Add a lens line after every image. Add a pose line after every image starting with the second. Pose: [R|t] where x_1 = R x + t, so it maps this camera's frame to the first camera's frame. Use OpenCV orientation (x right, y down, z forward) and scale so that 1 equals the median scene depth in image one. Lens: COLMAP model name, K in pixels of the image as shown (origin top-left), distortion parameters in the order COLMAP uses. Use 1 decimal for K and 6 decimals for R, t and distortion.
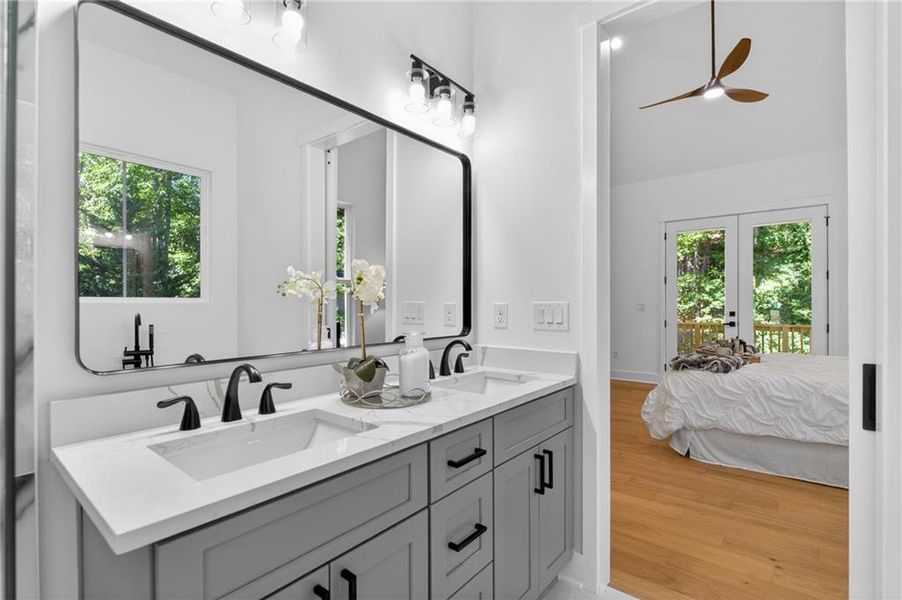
lens RADIAL K [[418.3, 0, 452.1], [0, 418.3, 303.3], [0, 0, 1]] dist [-0.005207, 0.000846]
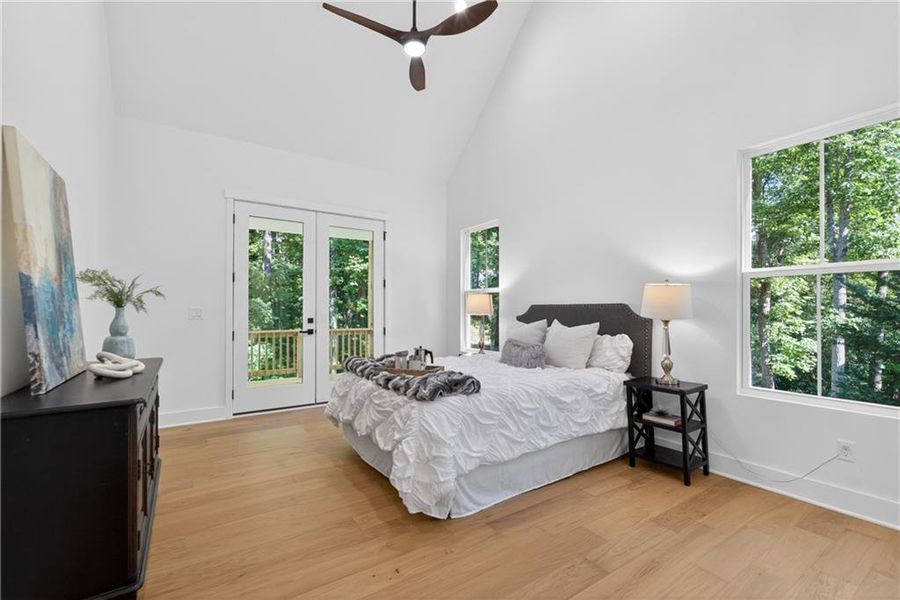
lens RADIAL K [[393.3, 0, 450.5], [0, 393.3, 304.5], [0, 0, 1]] dist [-0.002398, -0.000159]
pose [[0.282105, 0.018016, 0.959214, -0.099073], [-0.004305, 0.999837, -0.017513, 0.009383], [-0.959374, 0.000811, 0.282137, 0.853085]]
